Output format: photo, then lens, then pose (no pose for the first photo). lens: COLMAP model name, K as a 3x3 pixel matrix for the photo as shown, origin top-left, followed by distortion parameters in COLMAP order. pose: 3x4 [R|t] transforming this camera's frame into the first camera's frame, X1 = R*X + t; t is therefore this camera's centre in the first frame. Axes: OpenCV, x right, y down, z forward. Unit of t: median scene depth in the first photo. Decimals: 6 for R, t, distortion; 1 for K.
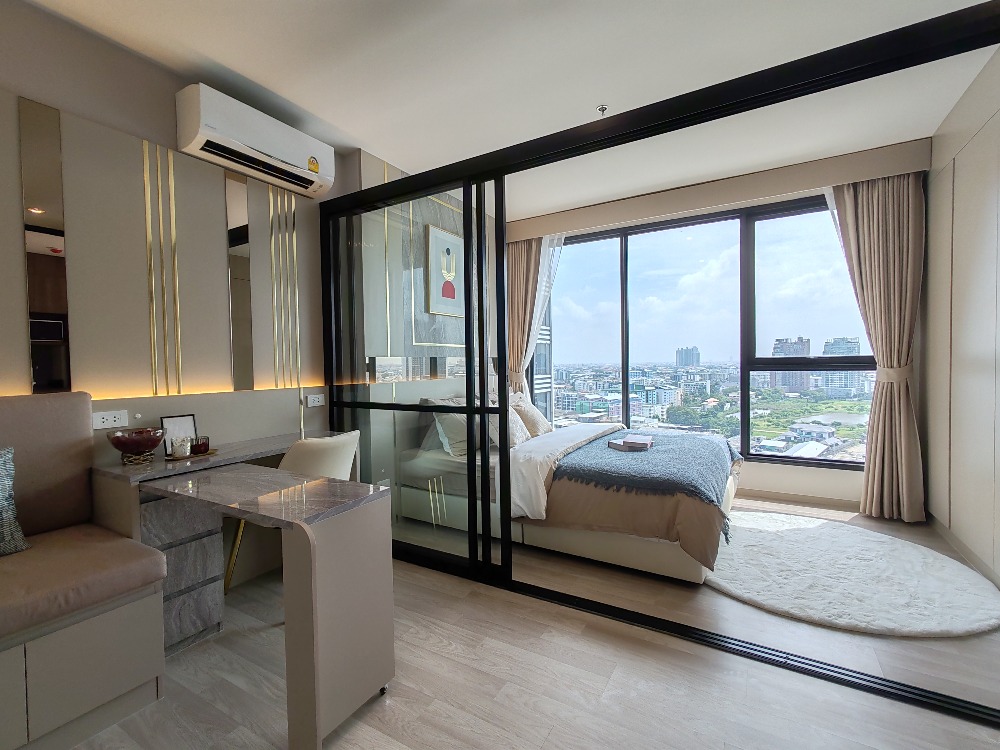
lens RADIAL K [[453.4, 0, 498.1], [0, 453.4, 377.4], [0, 0, 1]] dist [0.007794, 0.000535]
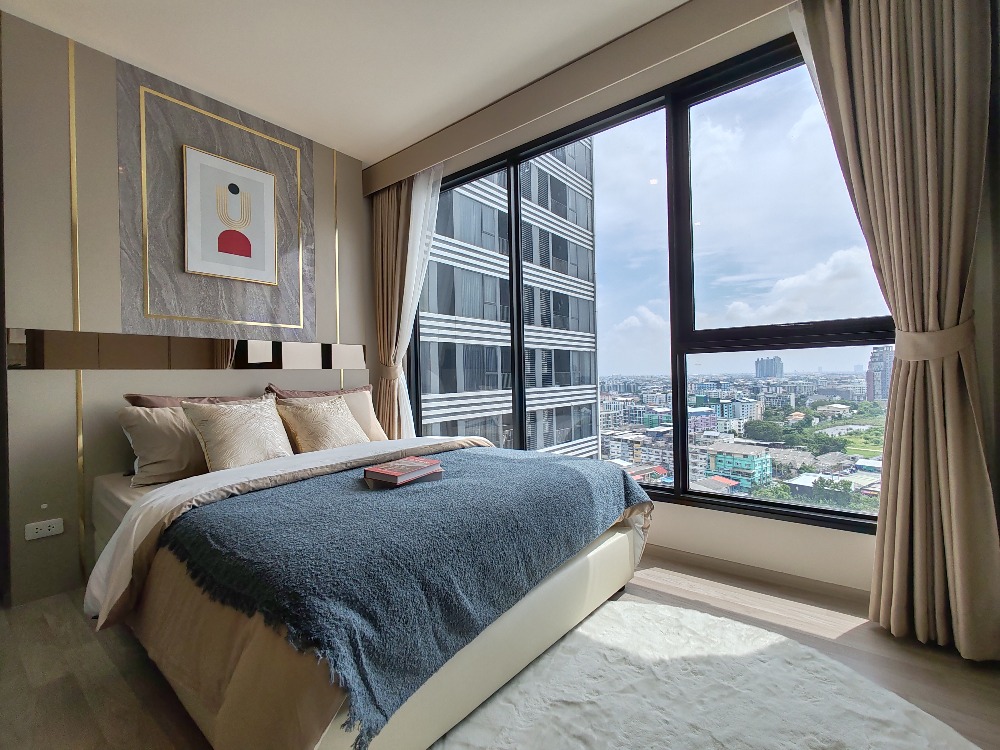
lens RADIAL K [[457.9, 0, 500.0], [0, 457.9, 375.0], [0, 0, 1]] dist [-0.001730, 0.010766]
pose [[0.991388, -0.005916, -0.130820, 0.471088], [0.001678, 0.999471, -0.032485, 0.042743], [0.130943, 0.031986, 0.990874, 0.441998]]
